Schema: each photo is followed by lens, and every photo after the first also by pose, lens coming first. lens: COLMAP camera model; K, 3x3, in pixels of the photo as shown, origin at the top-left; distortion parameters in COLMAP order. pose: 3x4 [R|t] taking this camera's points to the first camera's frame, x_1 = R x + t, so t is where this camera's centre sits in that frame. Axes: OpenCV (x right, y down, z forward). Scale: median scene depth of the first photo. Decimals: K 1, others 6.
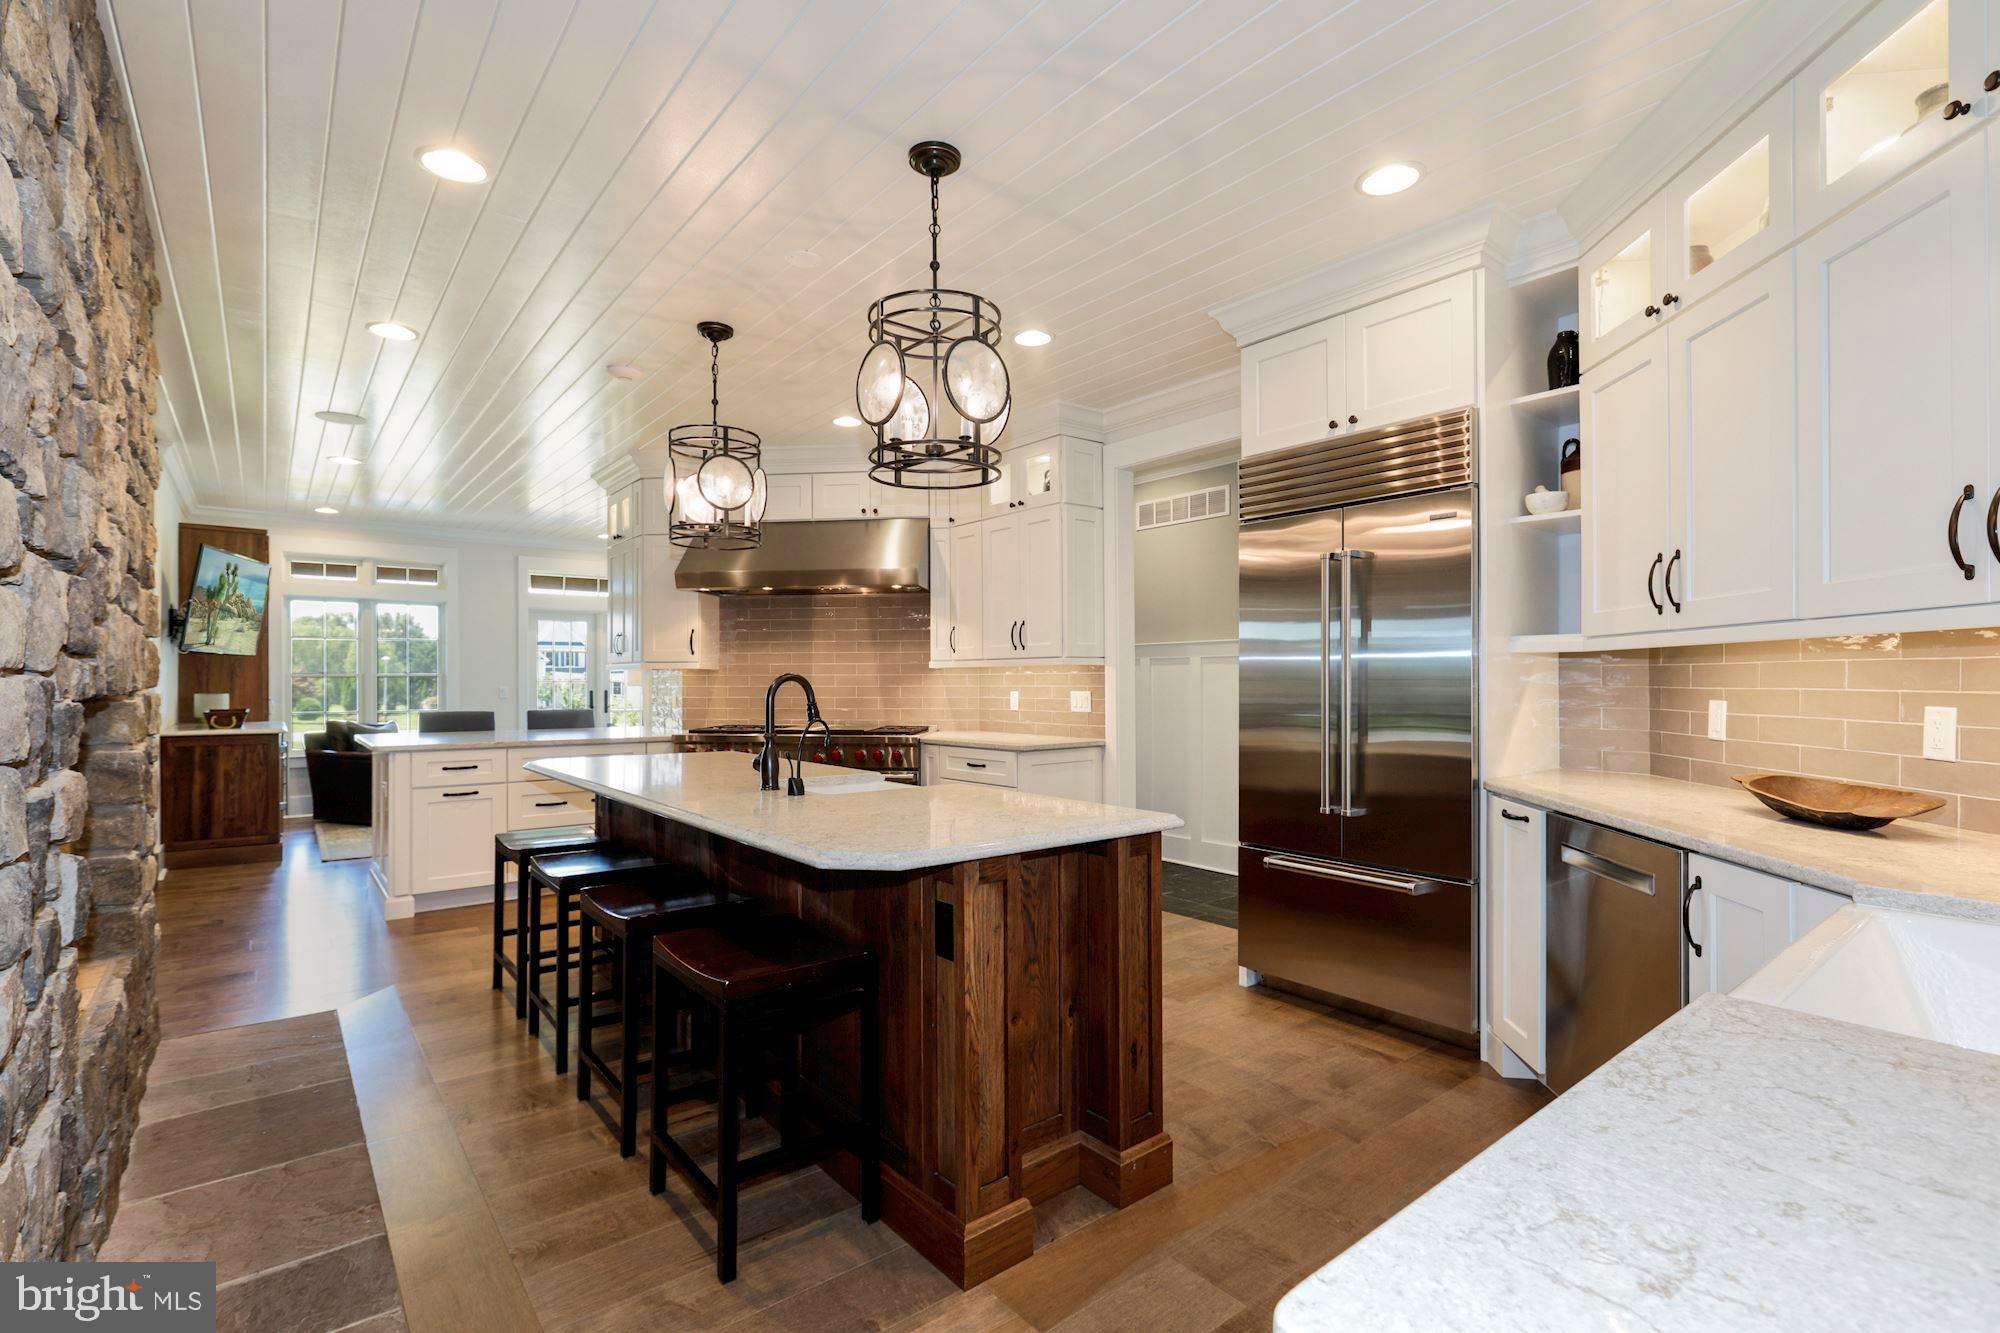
lens RADIAL K [[891.0, 0, 1011.3], [0, 891.0, 677.4], [0, 0, 1]] dist [0.000006, 0.001085]
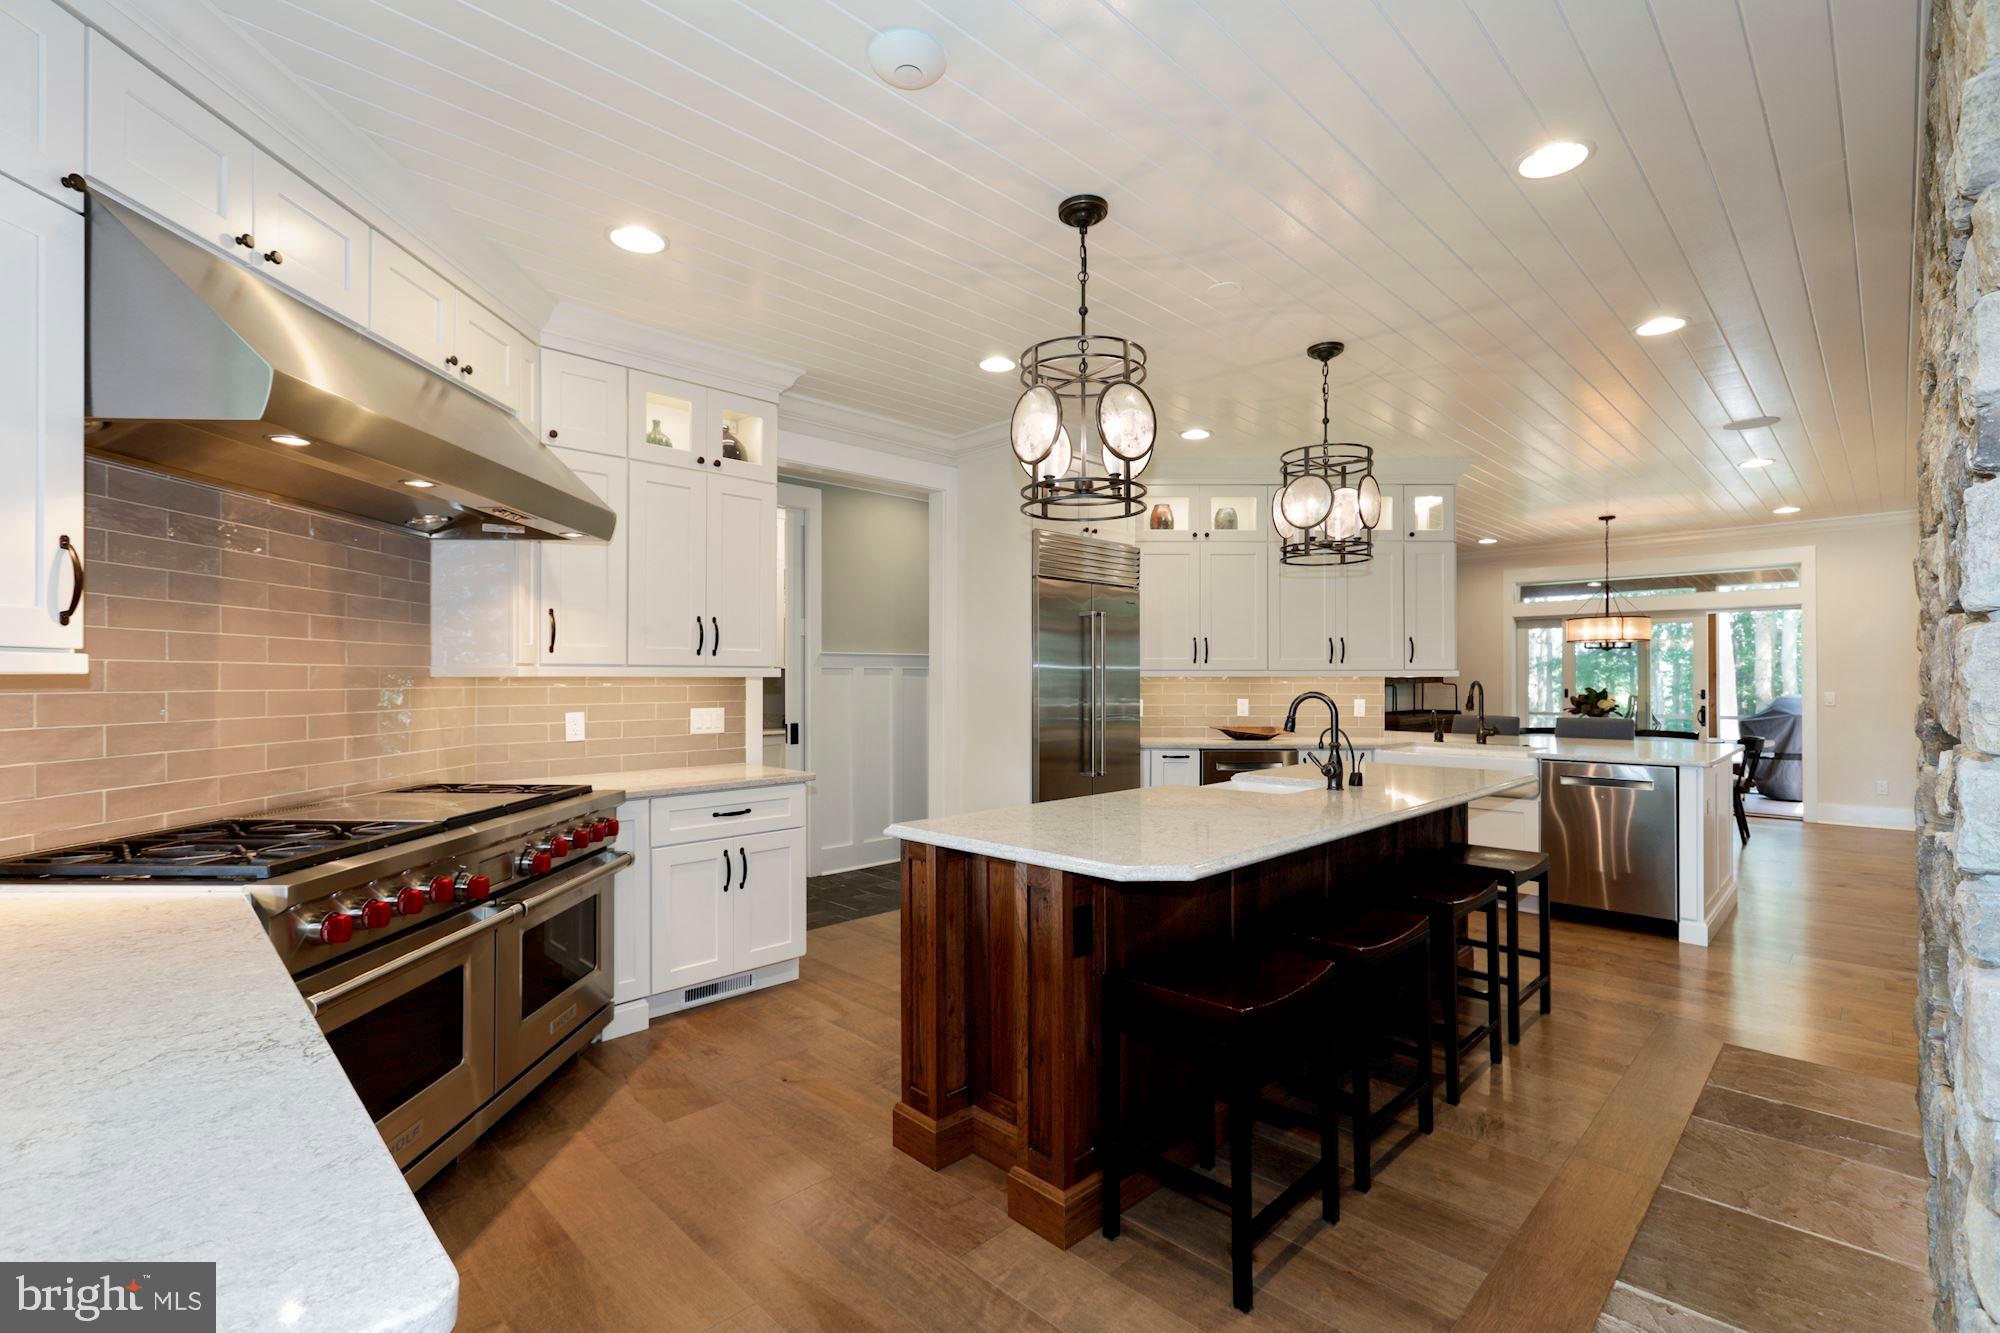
lens RADIAL K [[891.0, 0, 1012.8], [0, 891.0, 675.9], [0, 0, 1]] dist [0.000006, 0.001085]
pose [[-0.122502, 0.004853, 0.992456, -0.665083], [-0.000374, 0.999988, -0.004936, -0.007868], [-0.992468, -0.000975, -0.122499, 0.714697]]
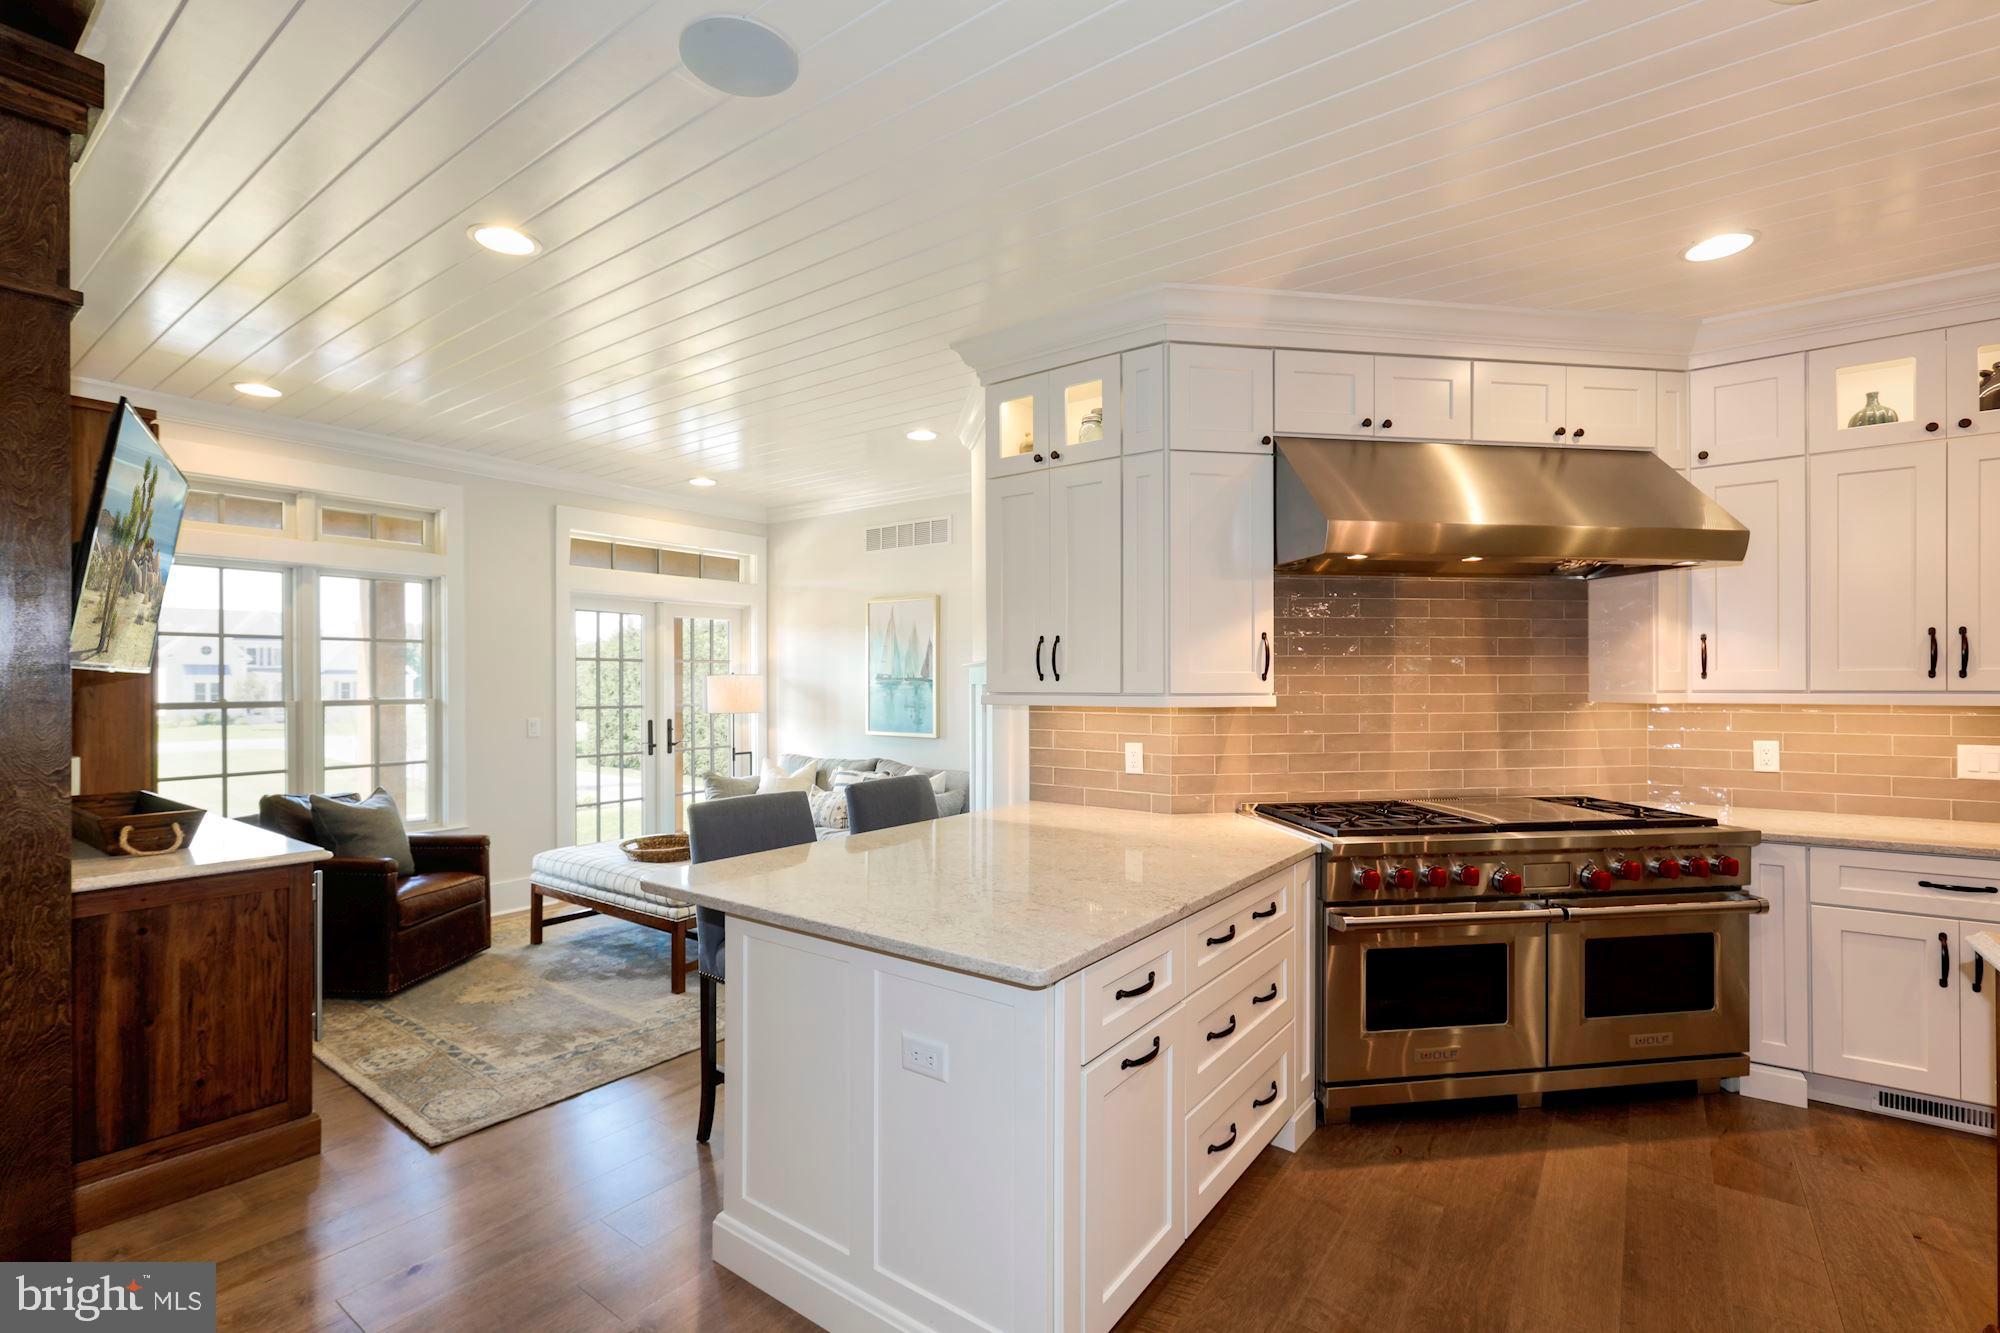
lens RADIAL K [[891.0, 0, 999.5], [0, 891.0, 678.1], [0, 0, 1]] dist [0.000006, 0.001085]
pose [[0.964477, -0.001183, 0.264164, -0.637437], [0.001985, 0.999994, -0.002767, -0.025311], [-0.264159, 0.003193, 0.964474, 0.514005]]
